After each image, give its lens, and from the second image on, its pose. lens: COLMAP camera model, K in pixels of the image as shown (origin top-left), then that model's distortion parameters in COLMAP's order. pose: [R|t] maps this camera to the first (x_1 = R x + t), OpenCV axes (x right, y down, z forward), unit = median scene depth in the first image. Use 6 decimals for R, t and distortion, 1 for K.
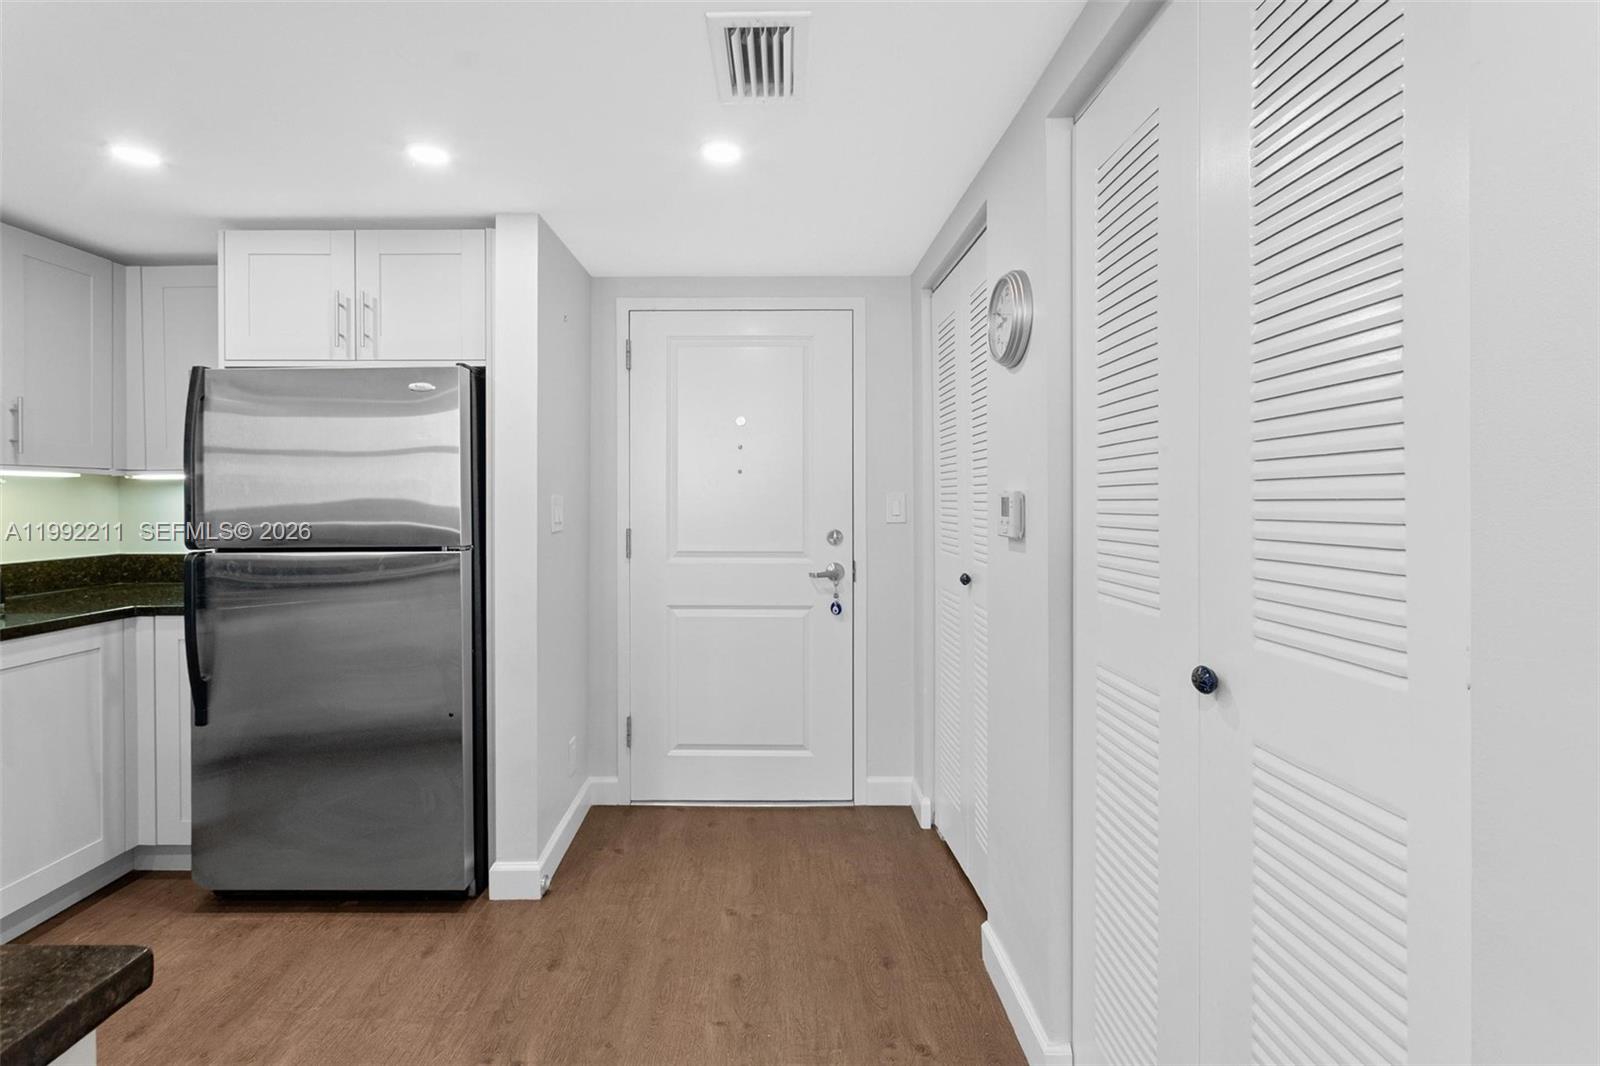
lens RADIAL K [[721.9, 0, 794.0], [0, 721.9, 485.9], [0, 0, 1]] dist [-0.002043, -0.000305]
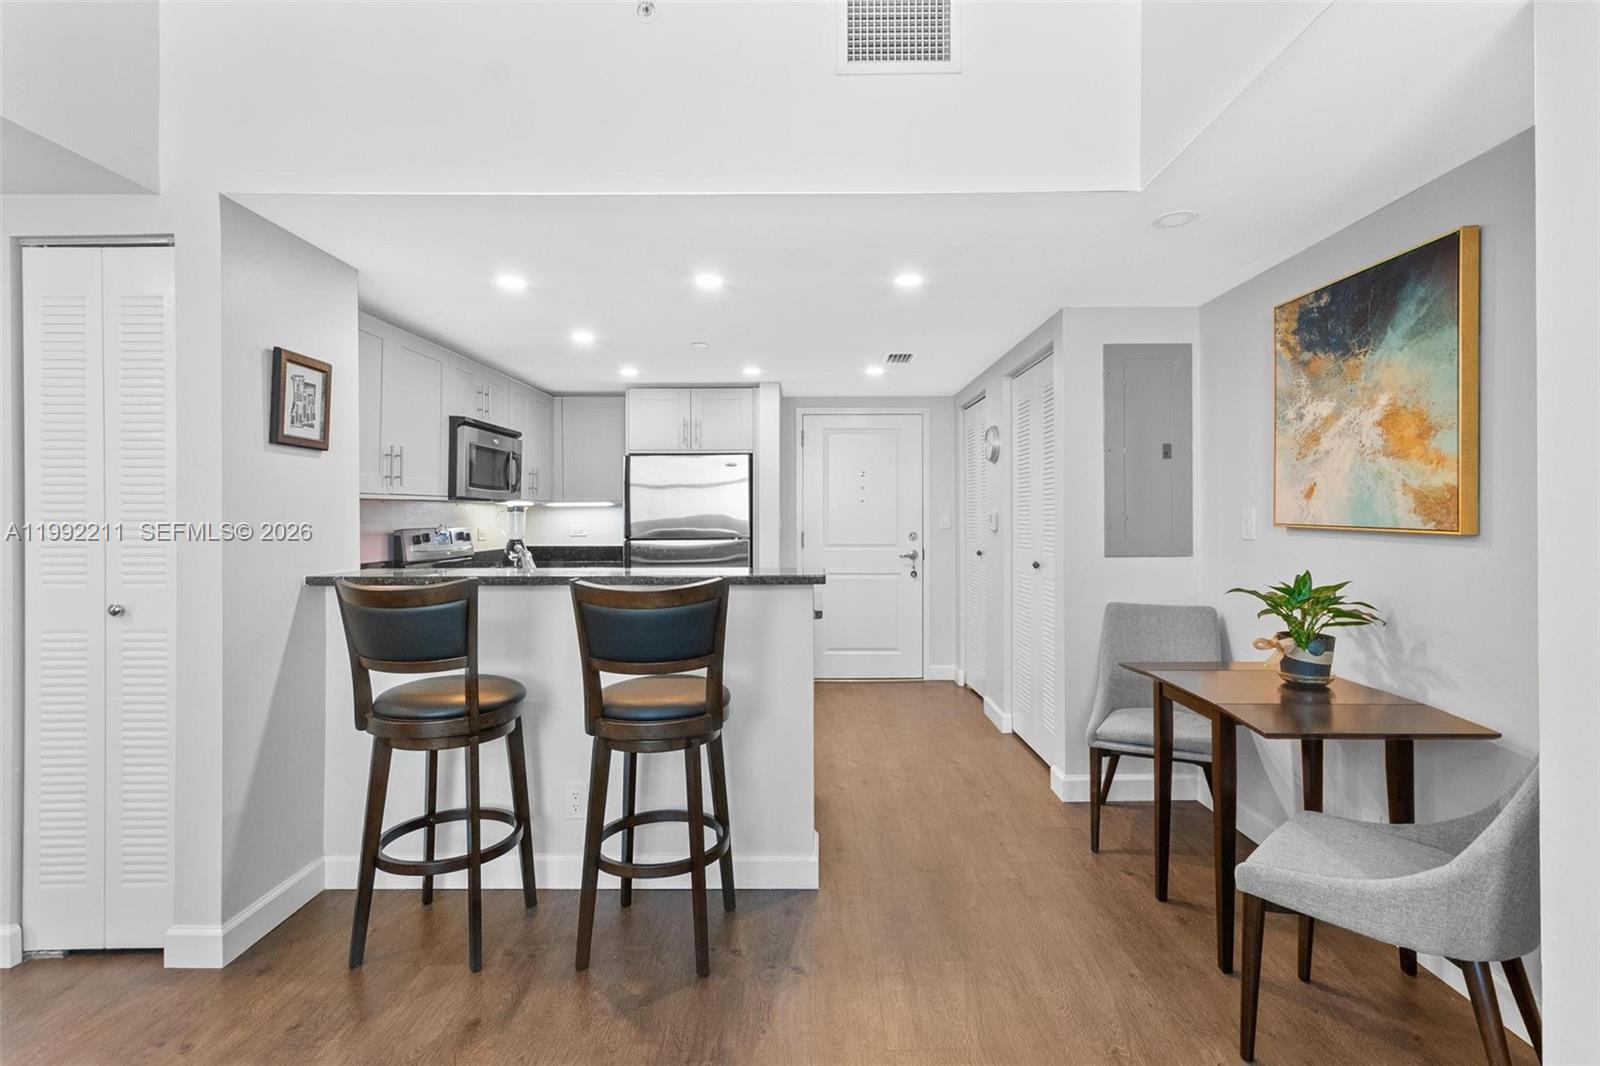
lens RADIAL K [[759.9, 0, 810.2], [0, 759.9, 513.2], [0, 0, 1]] dist [0.006123, 0.000374]
pose [[0.999611, -0.000539, -0.027901, -0.162533], [0.000762, 0.999968, 0.007998, -0.005146], [0.027895, -0.008016, 0.999579, -1.026506]]
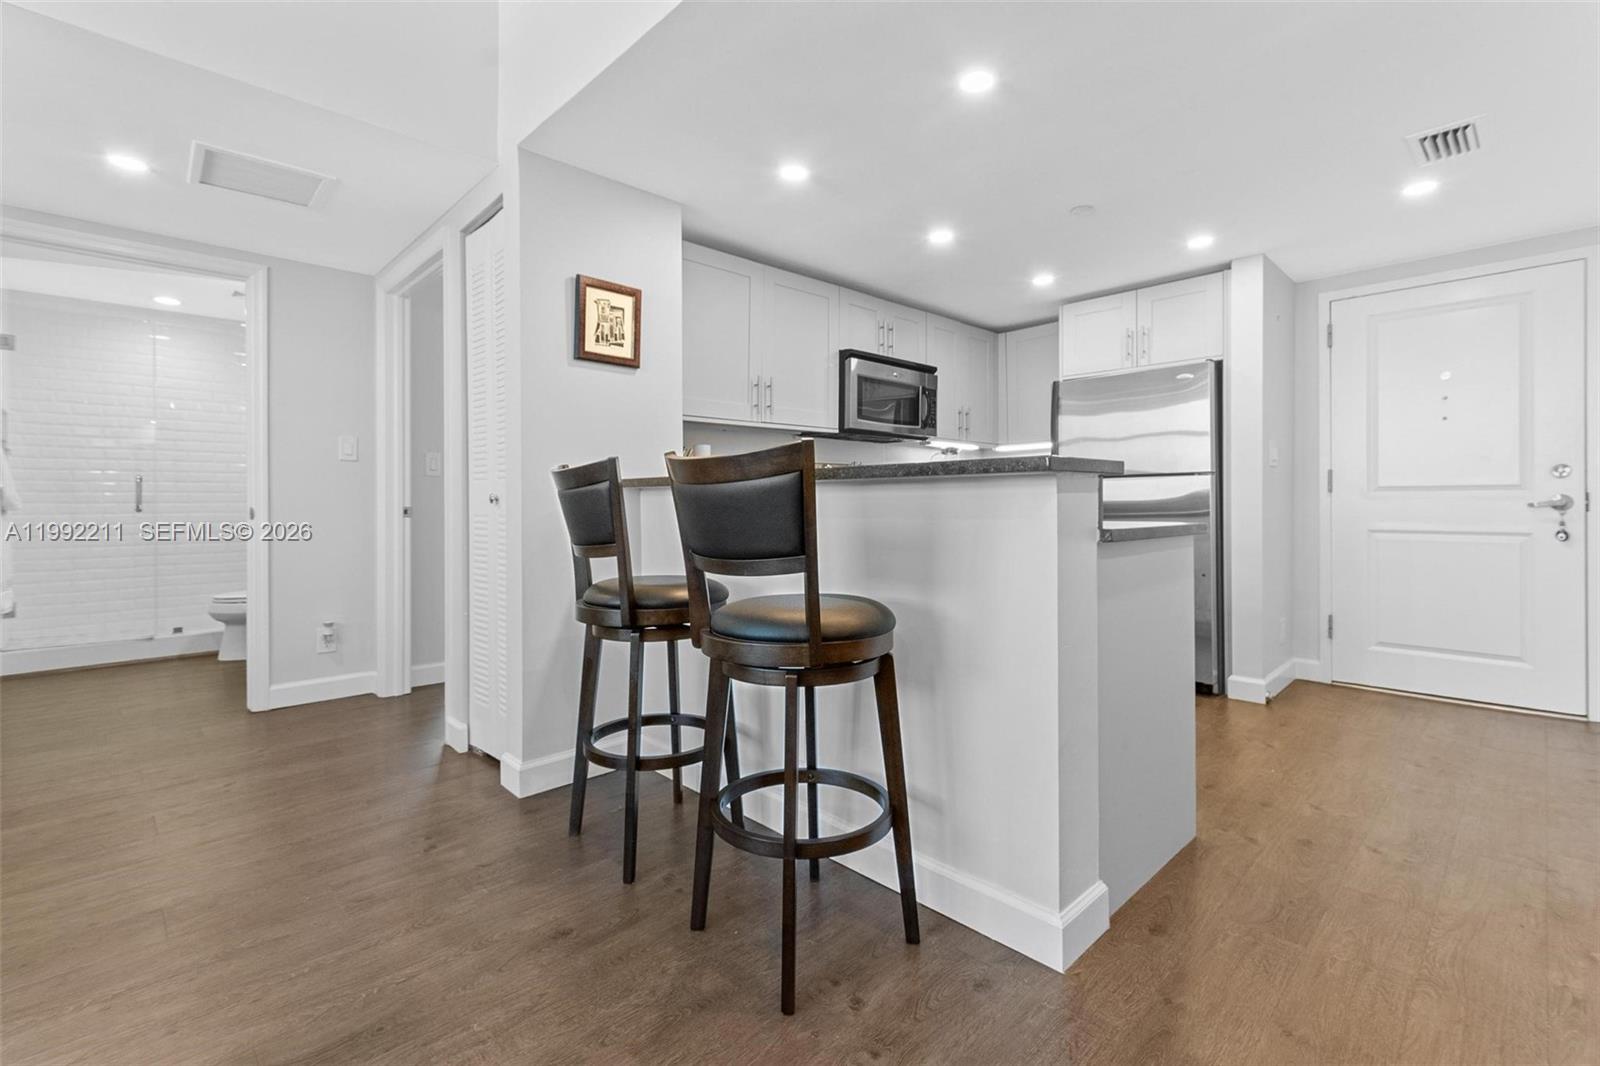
lens RADIAL K [[715.7, 0, 801.2], [0, 715.7, 503.8], [0, 0, 1]] dist [0.000977, 0.000395]
pose [[0.677329, 0.001355, -0.735679, 0.079142], [0.011363, 0.999860, 0.012303, 0.098803], [0.735593, -0.016693, 0.677218, -0.608342]]
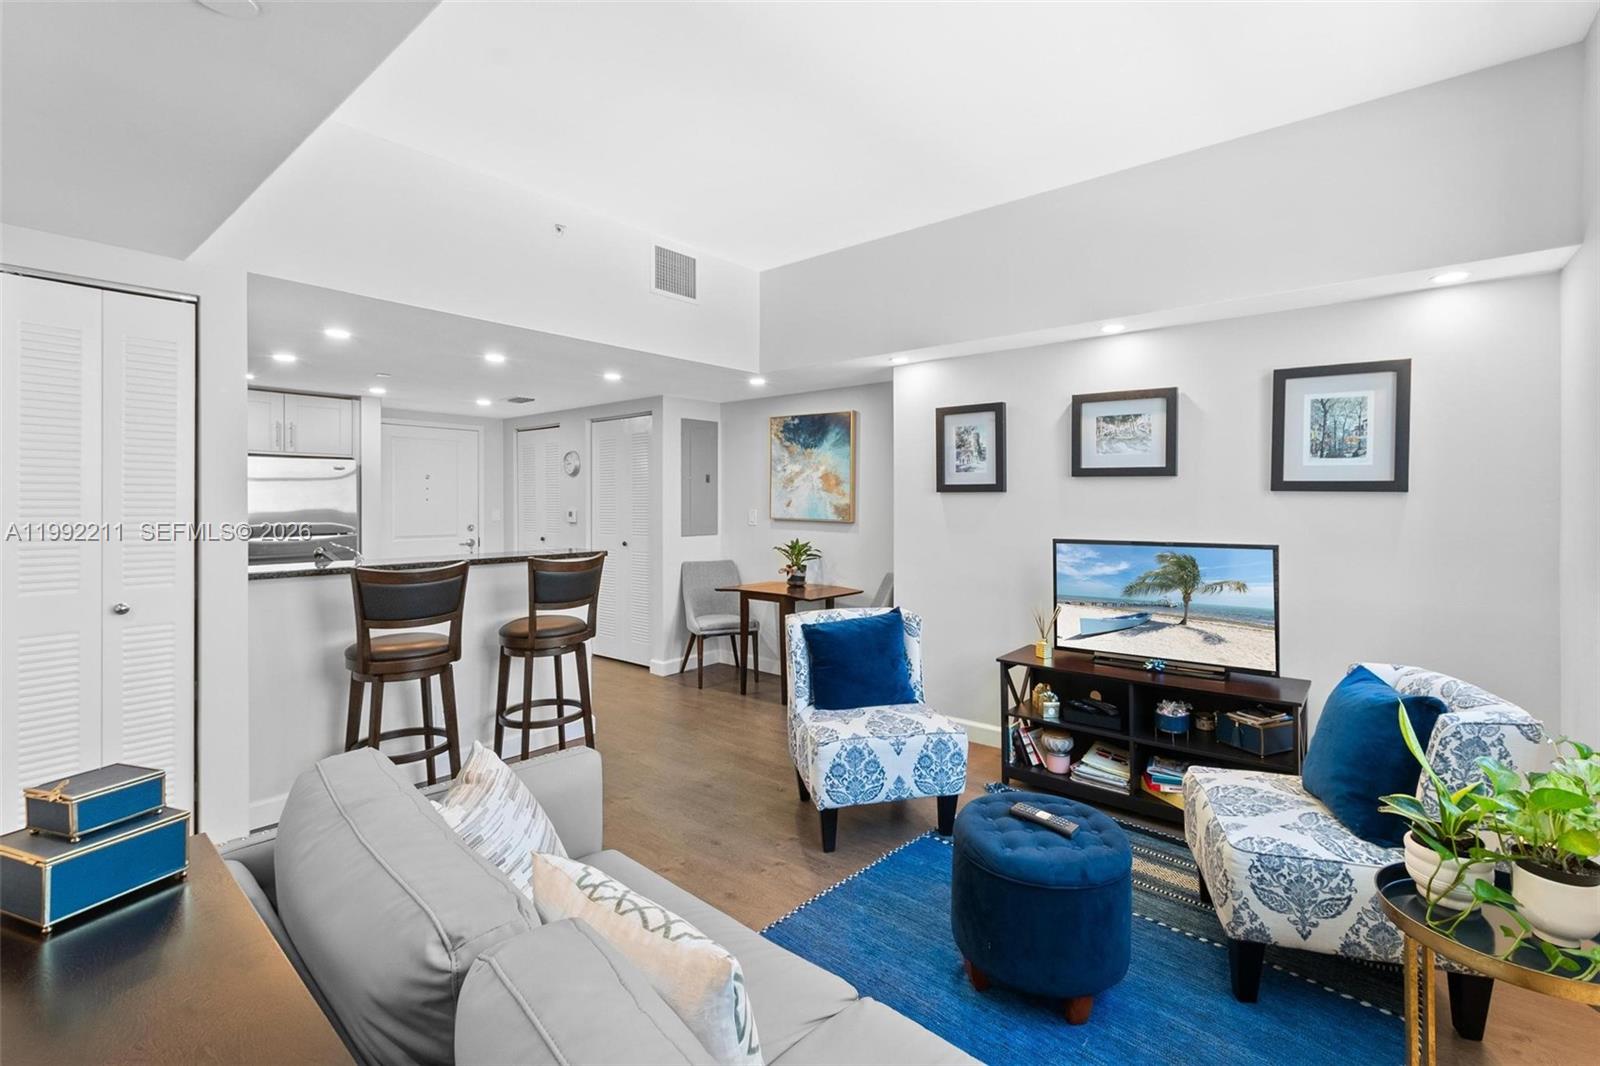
lens RADIAL K [[715.7, 0, 801.2], [0, 715.7, 503.8], [0, 0, 1]] dist [0.000977, 0.000395]
pose [[0.676268, 0.000119, 0.736656, -0.970876], [-0.009421, 0.999920, 0.008487, -0.038786], [-0.736596, -0.012679, 0.676214, -1.421950]]
